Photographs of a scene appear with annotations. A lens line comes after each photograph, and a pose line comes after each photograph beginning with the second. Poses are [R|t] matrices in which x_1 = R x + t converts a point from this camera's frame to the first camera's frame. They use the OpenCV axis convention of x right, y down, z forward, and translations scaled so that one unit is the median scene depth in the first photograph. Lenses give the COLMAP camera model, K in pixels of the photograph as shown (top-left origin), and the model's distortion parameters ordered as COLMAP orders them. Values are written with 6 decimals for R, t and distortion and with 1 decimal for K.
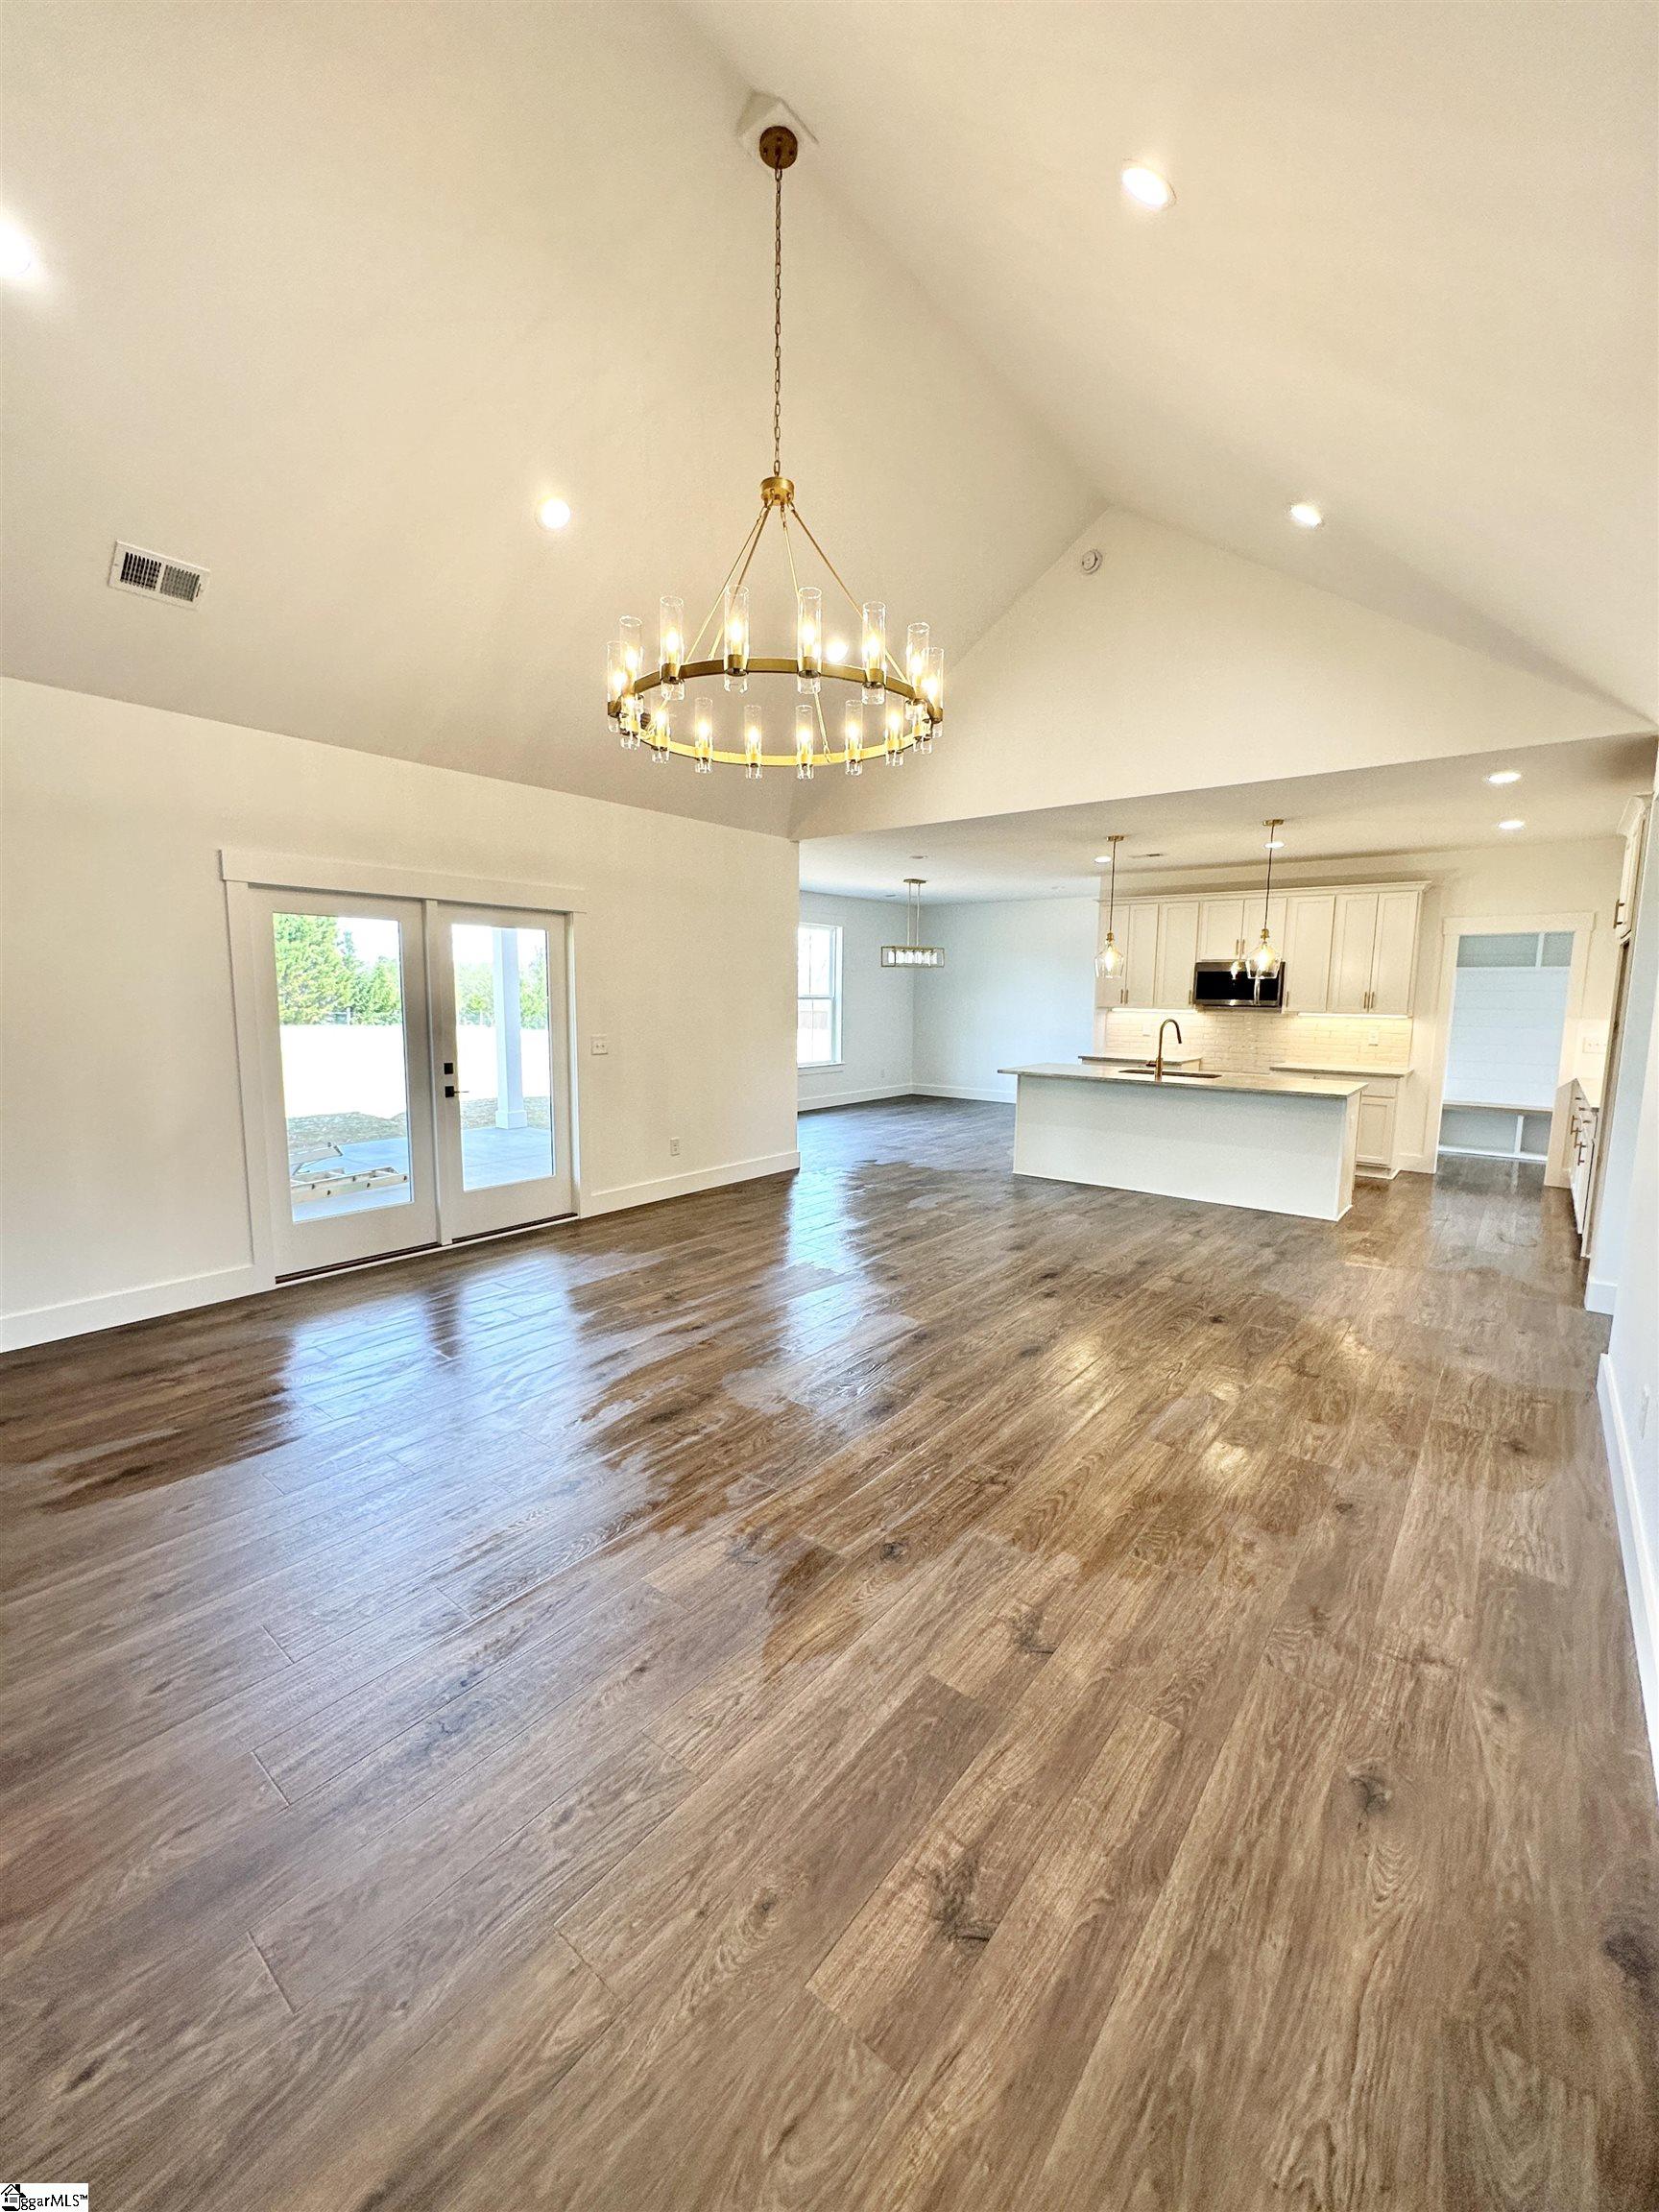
lens RADIAL K [[888.7, 0, 824.1], [0, 888.7, 1105.3], [0, 0, 1]] dist [-0.000674, 0.000483]
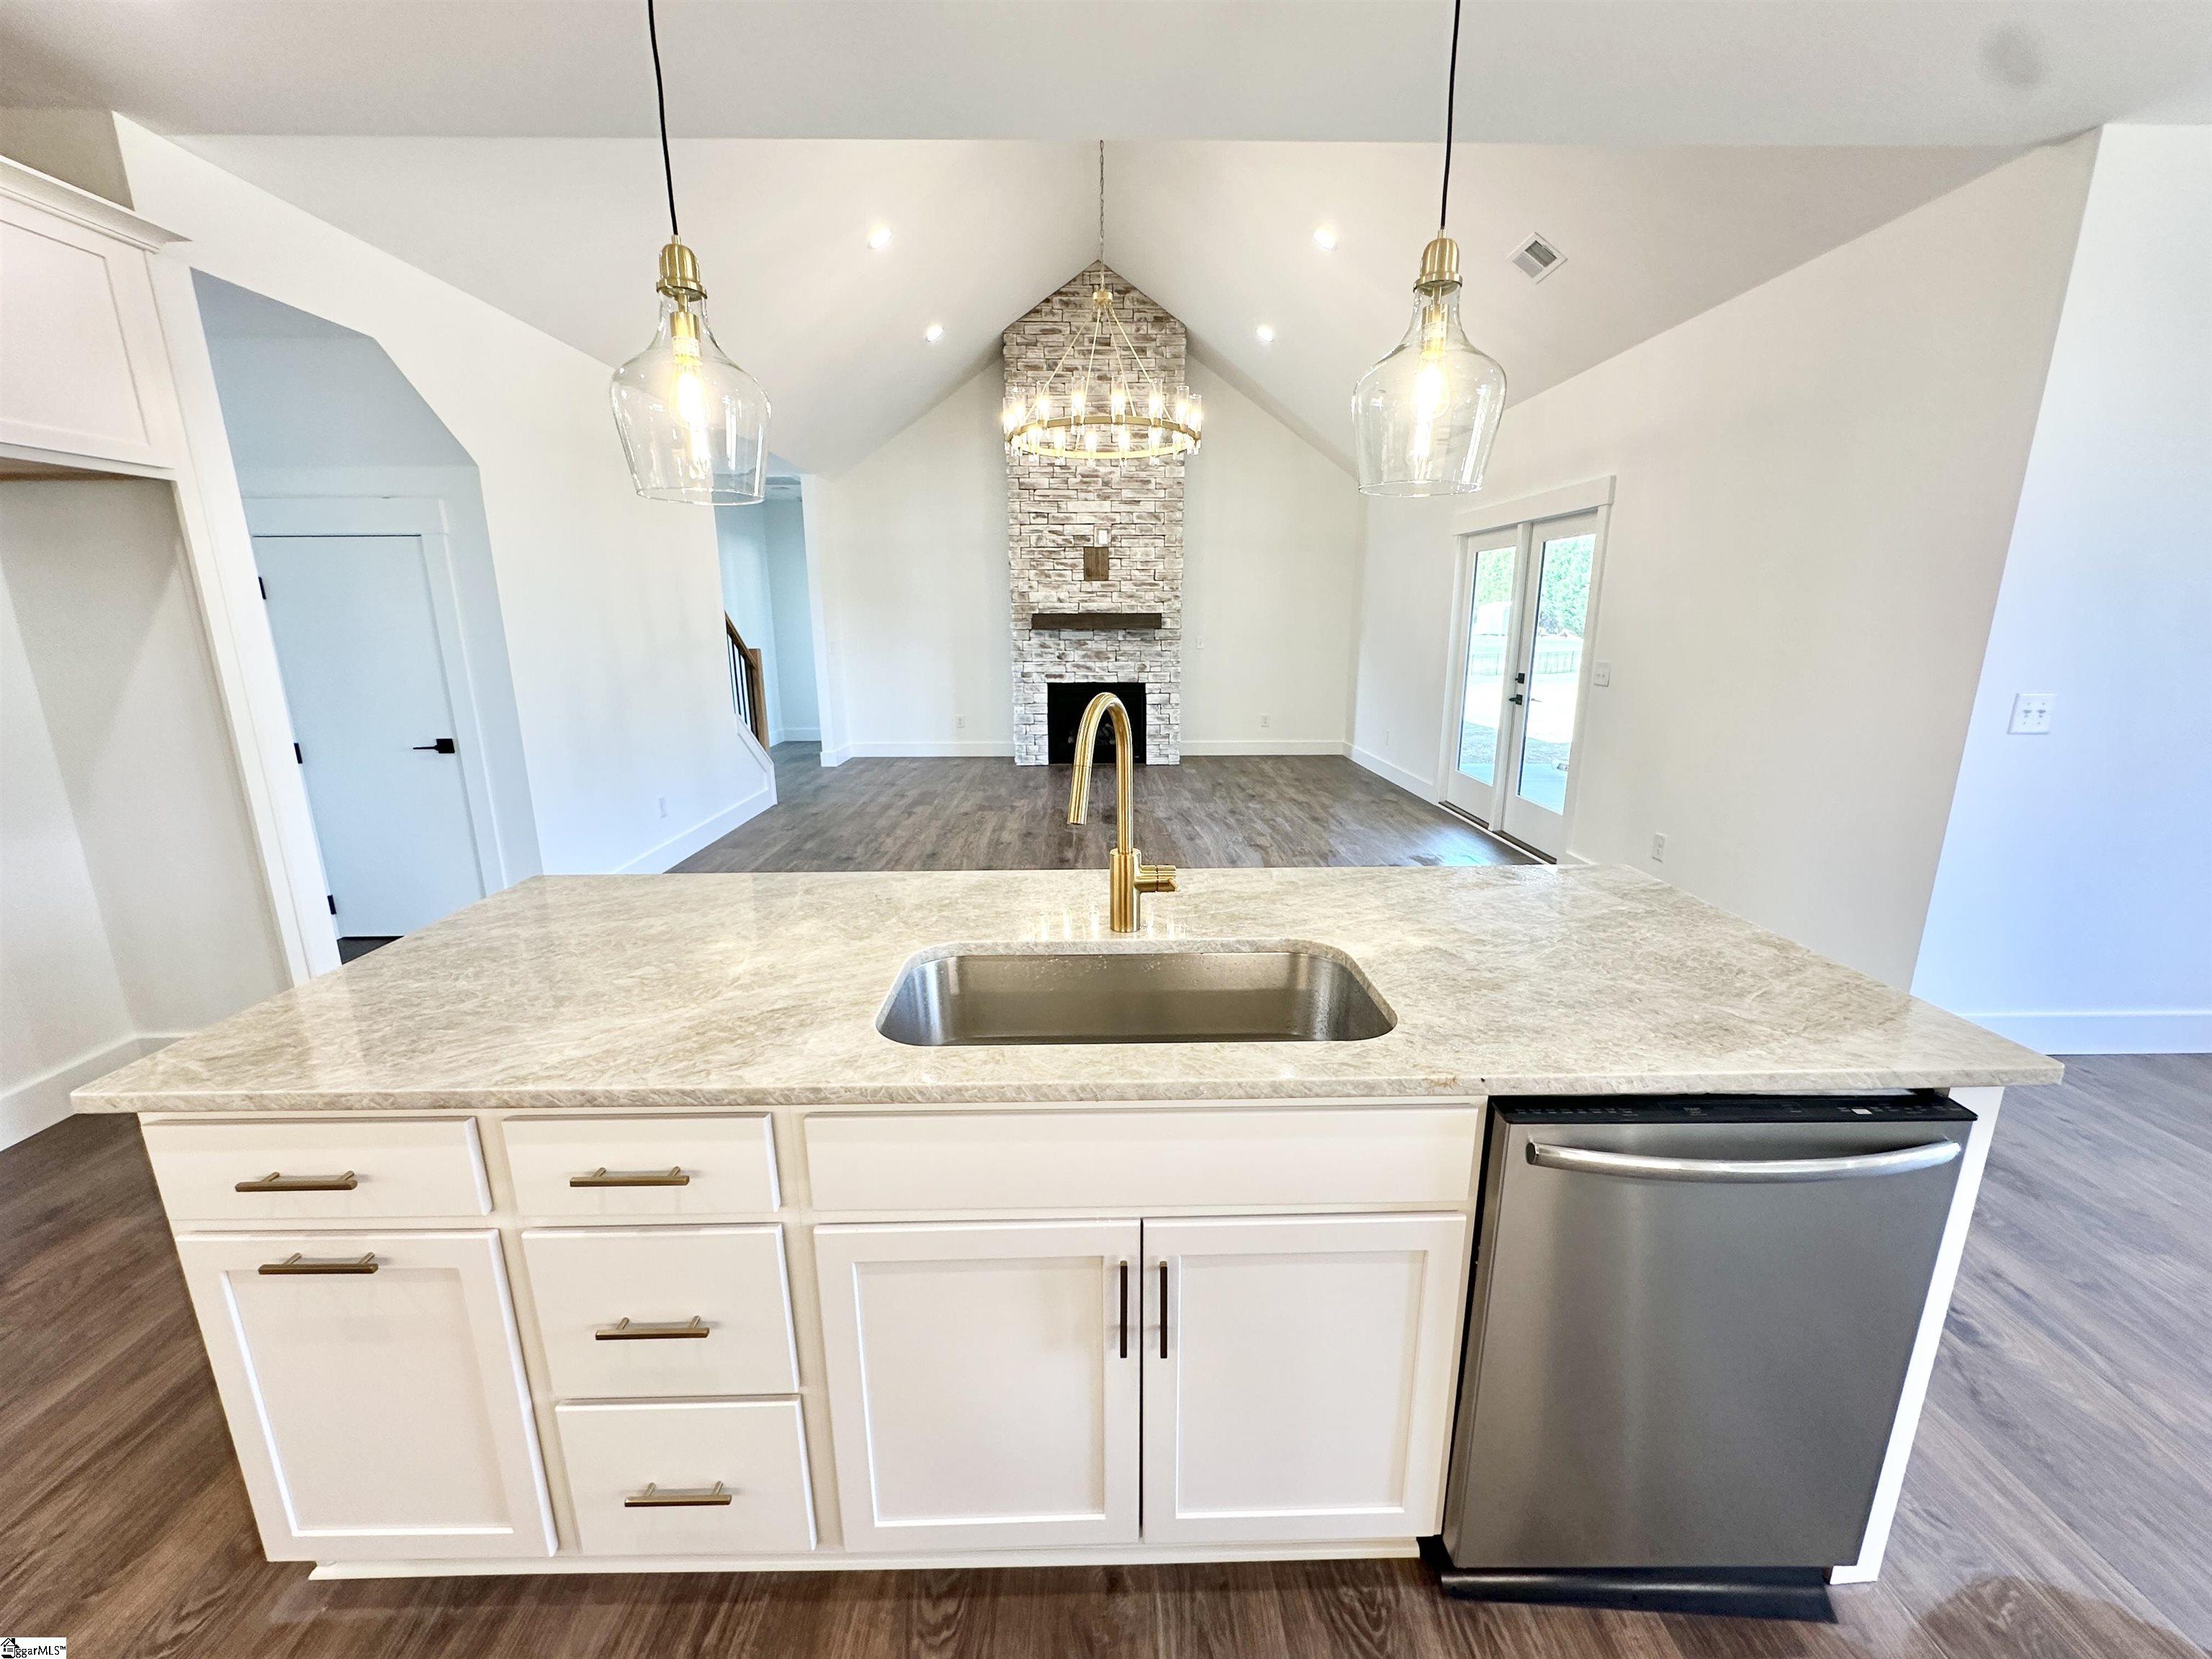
lens RADIAL K [[888.7, 0, 1105.6], [0, 888.7, 827.5], [0, 0, 1]] dist [-0.000674, 0.000483]
pose [[-0.766003, 0.144443, -0.626399, 0.763404], [-0.085448, 0.942903, 0.321919, -0.196754], [0.637133, 0.300115, -0.709924, 1.677635]]
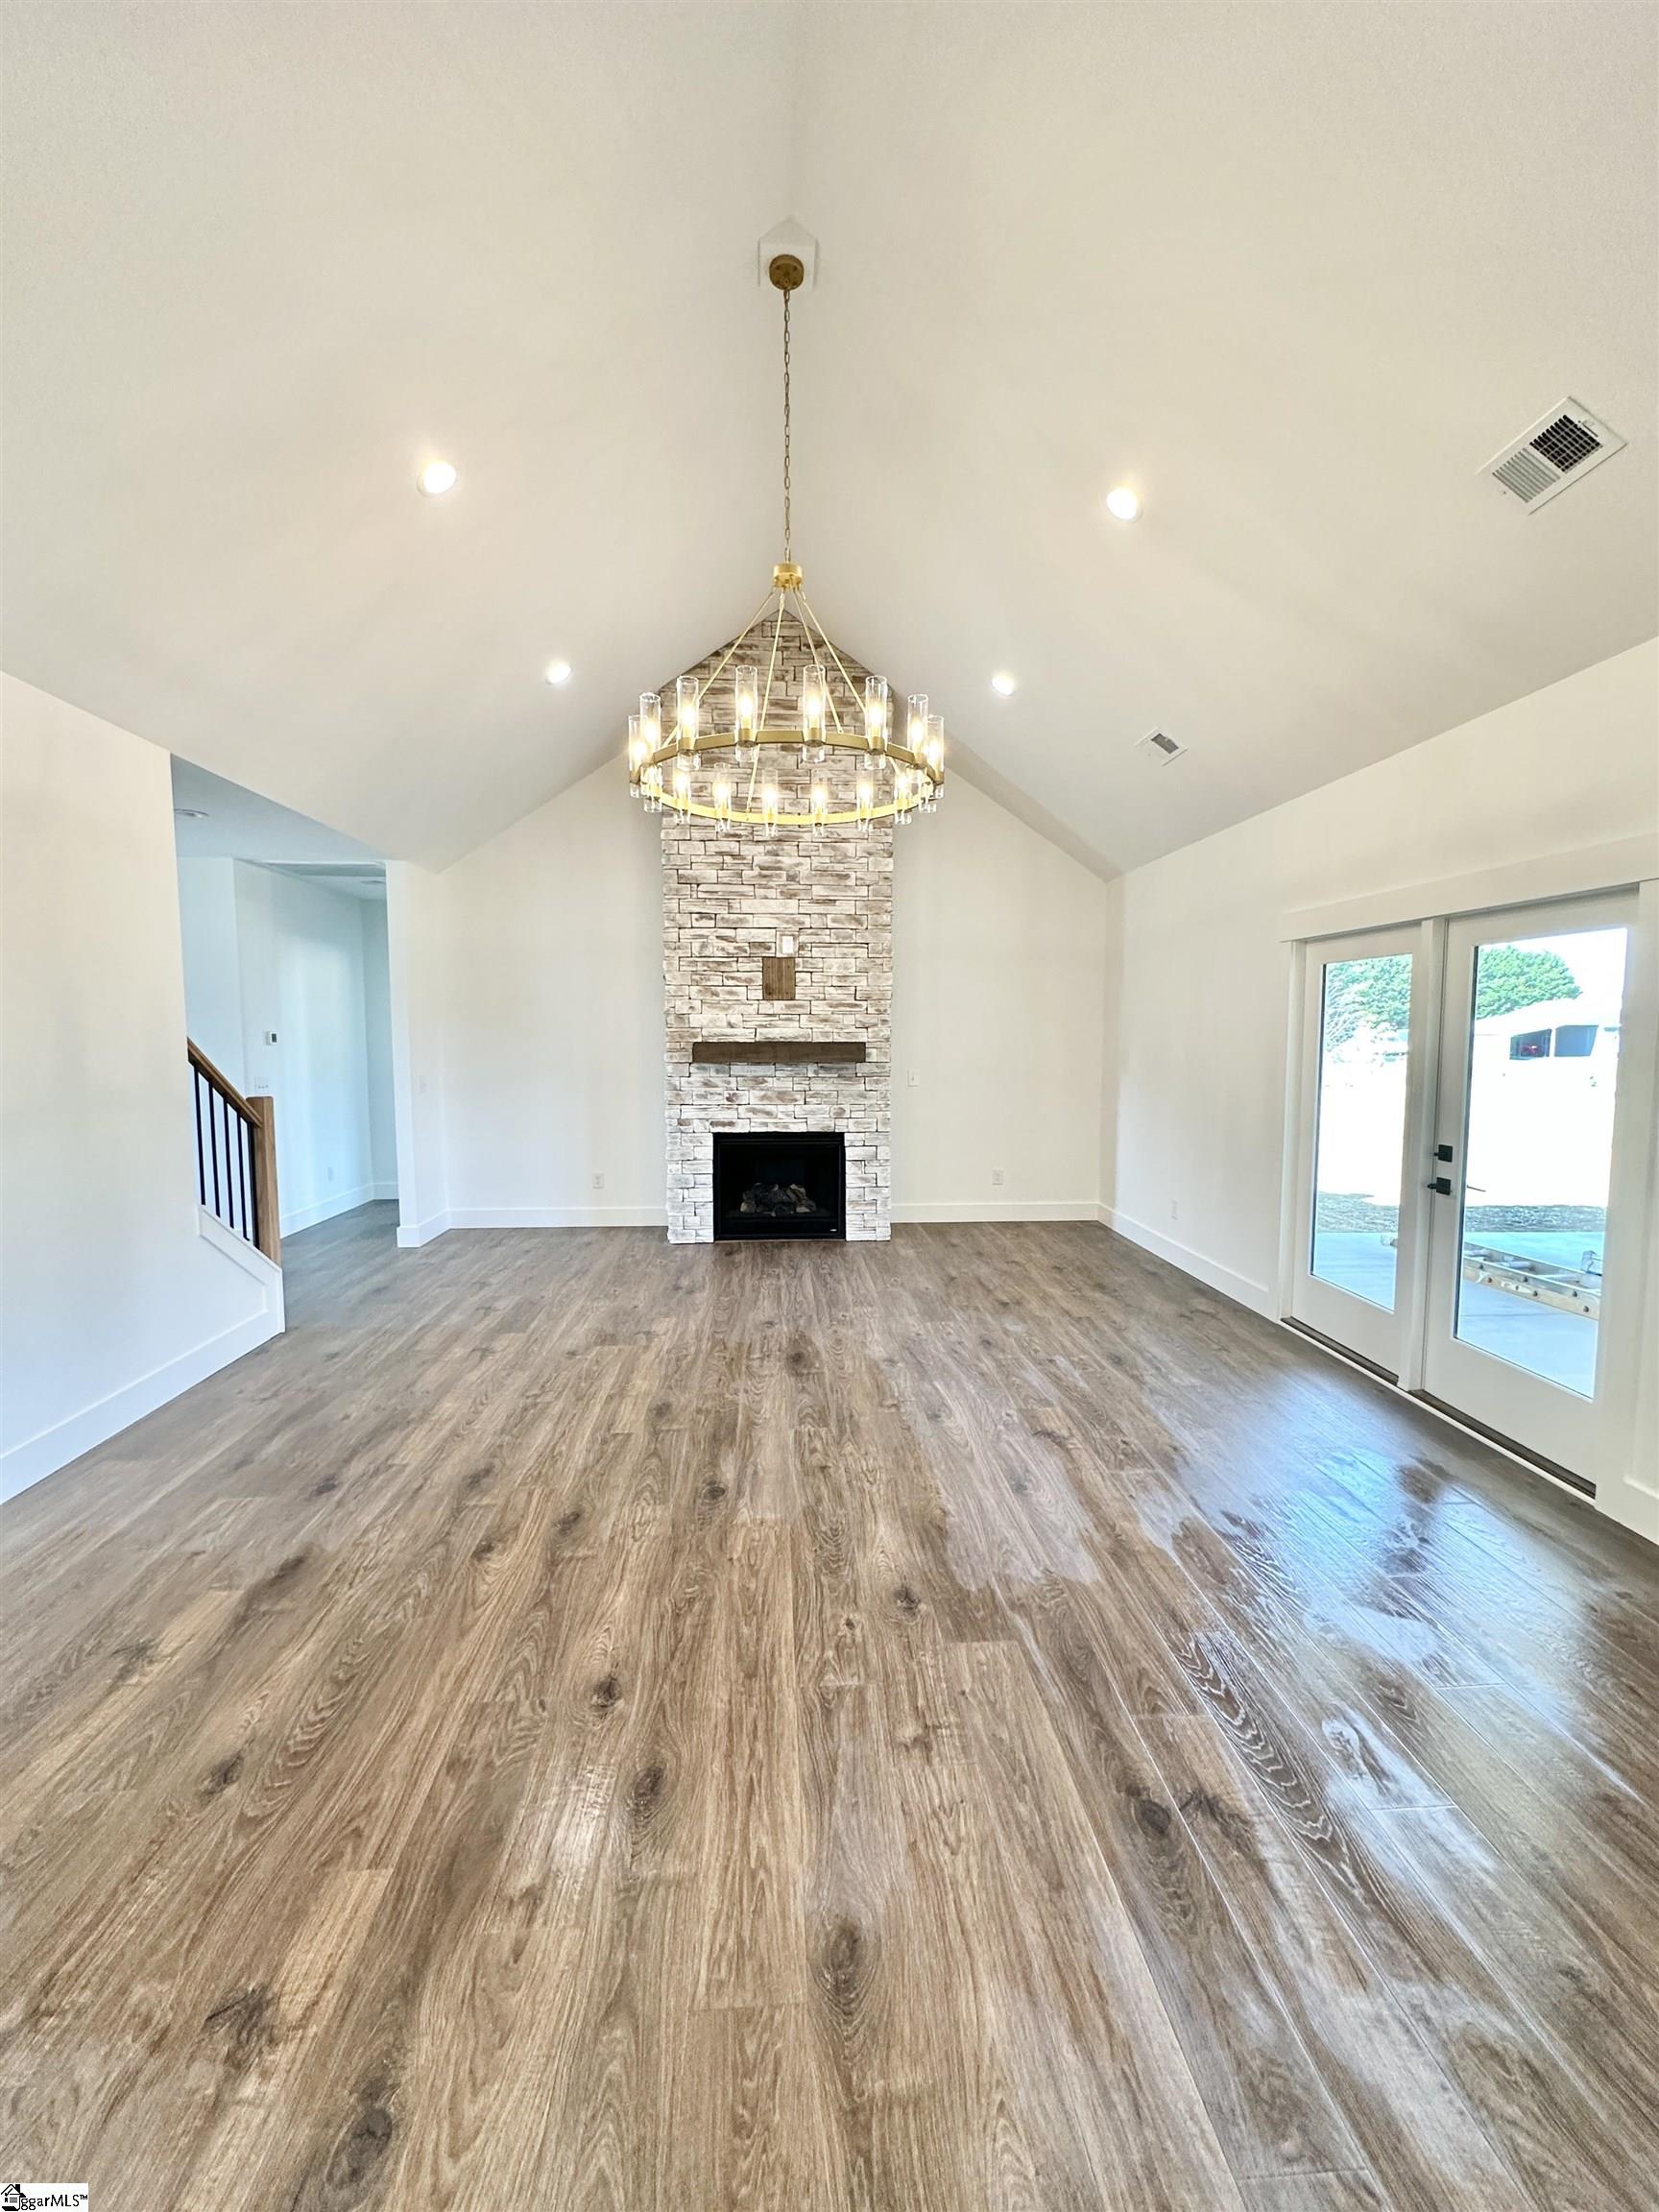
lens RADIAL K [[888.7, 0, 833.2], [0, 888.7, 1100.5], [0, 0, 1]] dist [-0.000674, 0.000483]
pose [[-0.733936, 0.044590, -0.677753, 0.449168], [-0.093595, 0.981684, 0.165939, -0.170037], [0.672739, 0.185223, -0.716320, 1.300569]]
